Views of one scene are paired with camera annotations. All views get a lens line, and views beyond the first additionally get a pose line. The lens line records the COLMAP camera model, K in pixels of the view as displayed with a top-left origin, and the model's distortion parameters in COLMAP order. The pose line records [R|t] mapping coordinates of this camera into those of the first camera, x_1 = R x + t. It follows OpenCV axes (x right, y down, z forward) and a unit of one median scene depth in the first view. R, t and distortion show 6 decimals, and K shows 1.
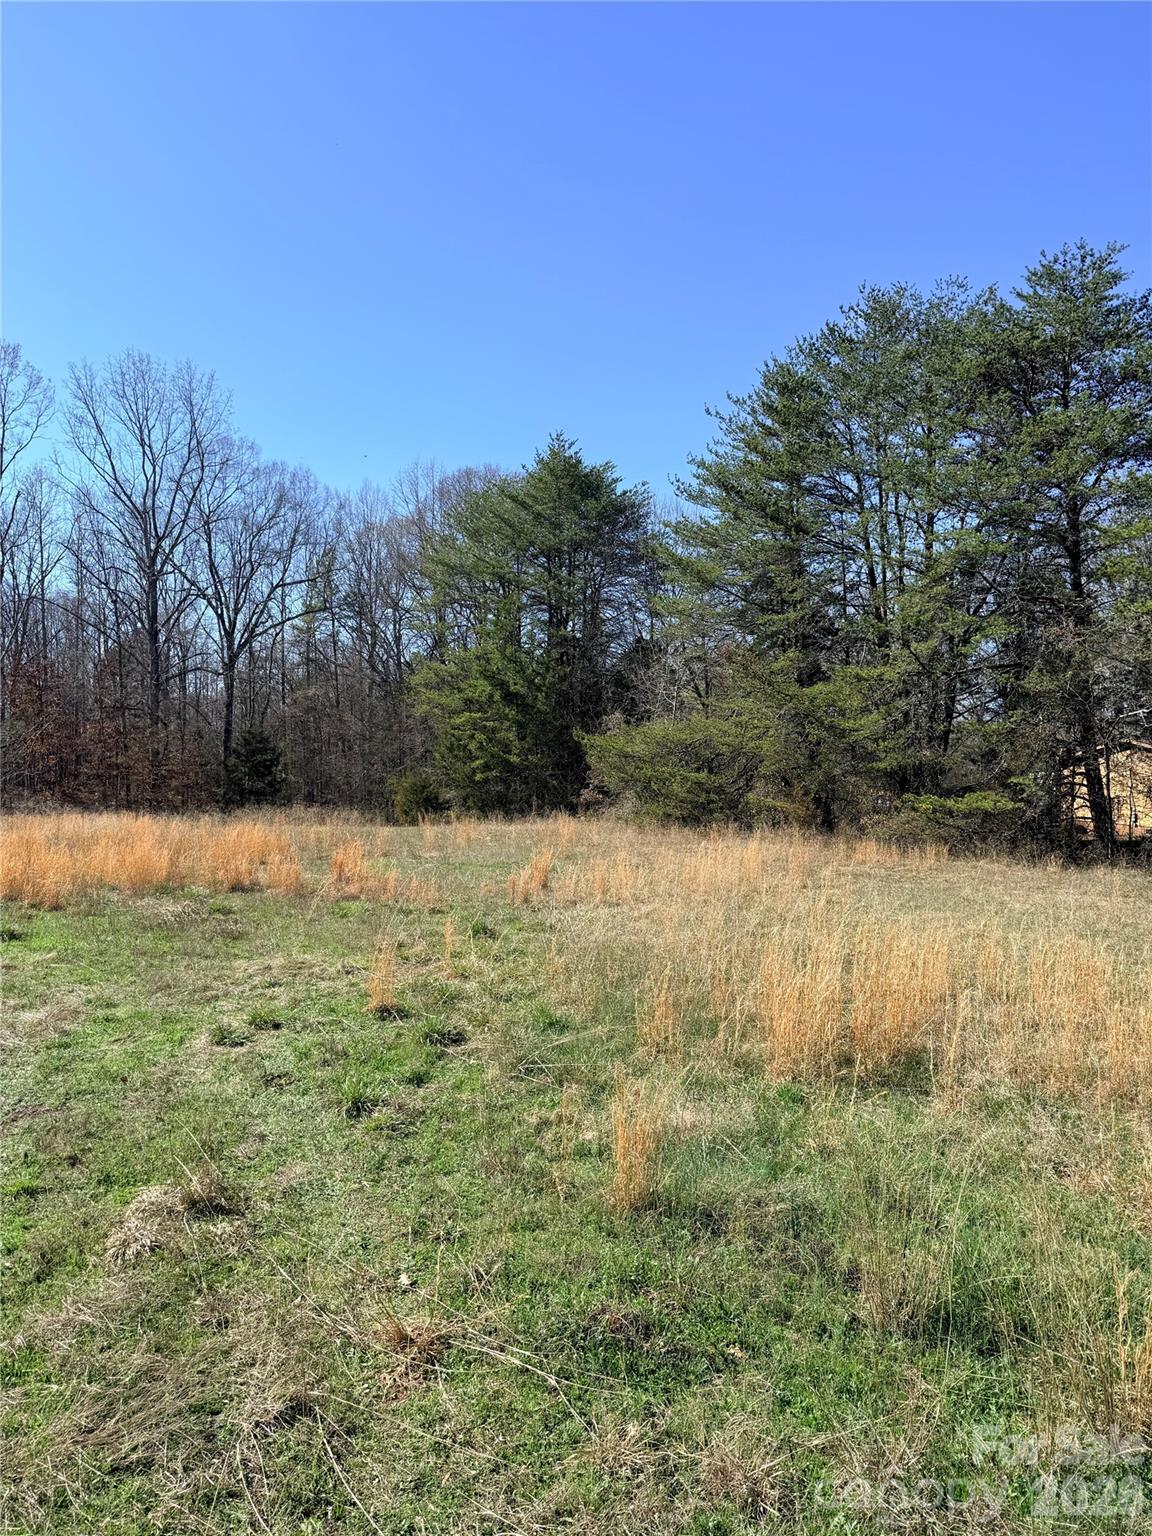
lens RADIAL K [[1075.5, 0, 576.0], [0, 1075.5, 768.0], [0, 0, 1]] dist [0.132828, -0.248194]
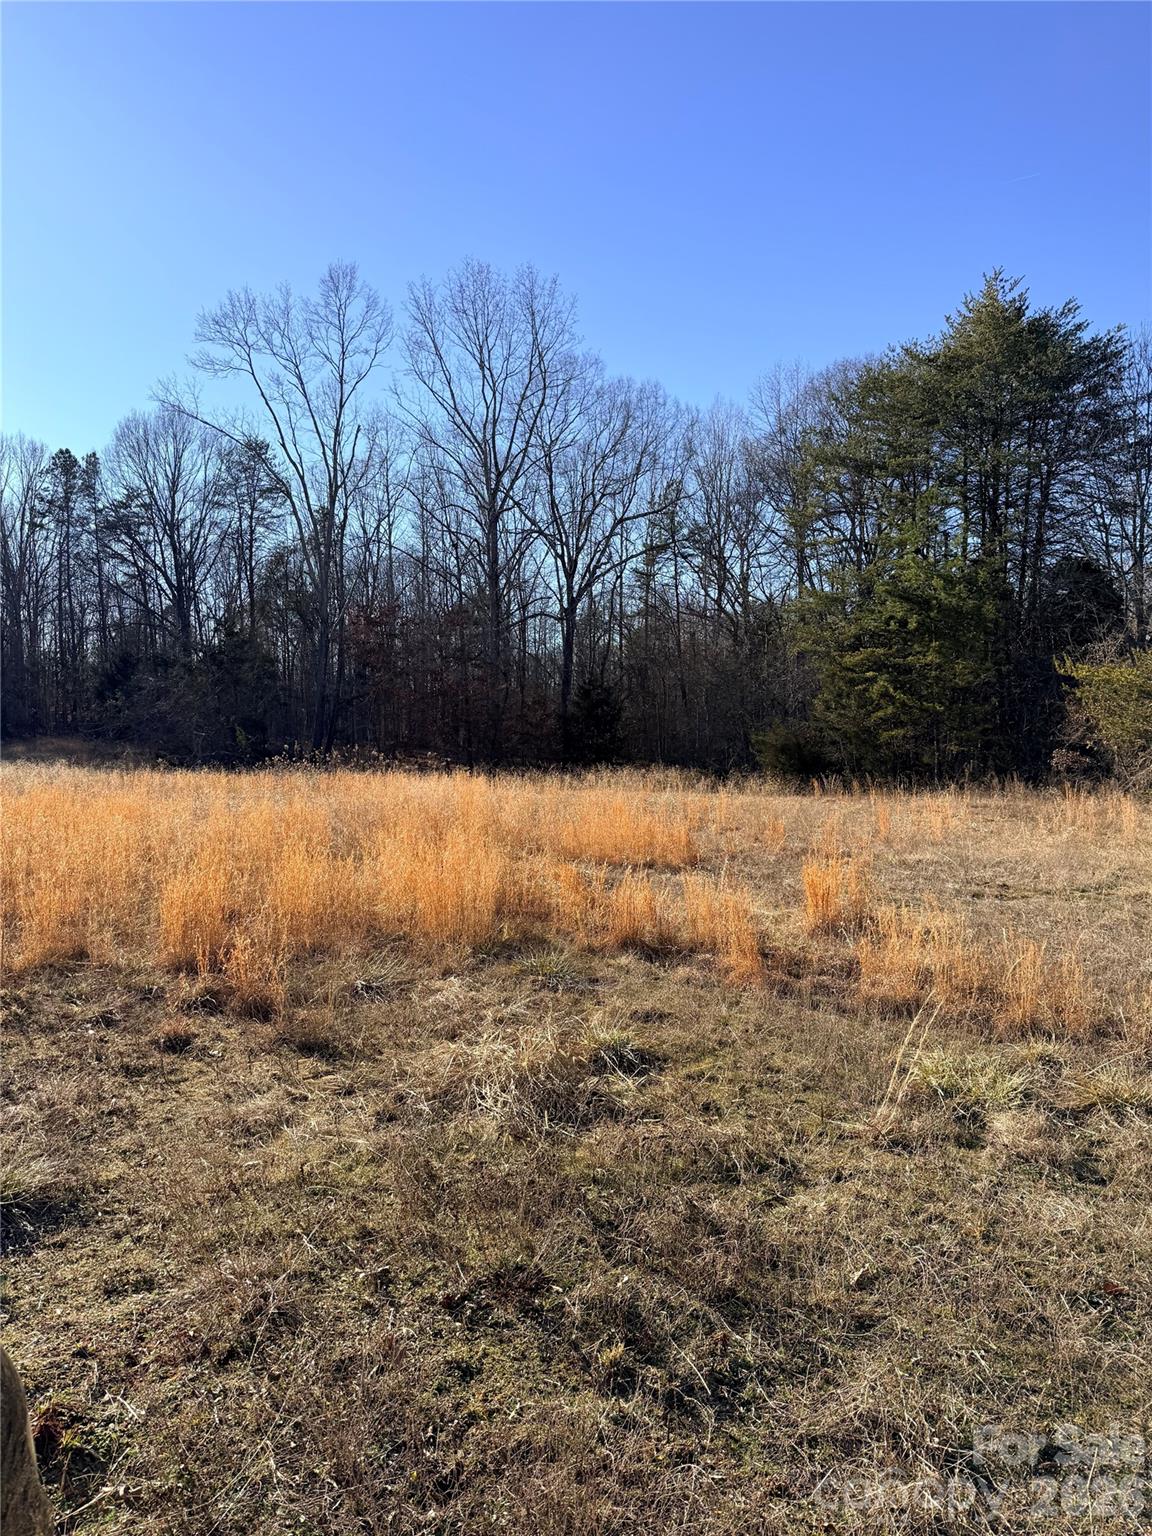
lens RADIAL K [[1073.7, 0, 568.8], [0, 1073.7, 775.5], [0, 0, 1]] dist [0.172061, -0.358635]
pose [[0.954821, 0.016305, -0.296733, -0.048307], [-0.003037, 0.998977, 0.045119, 0.003360], [0.297165, -0.042180, 0.953894, 0.129600]]
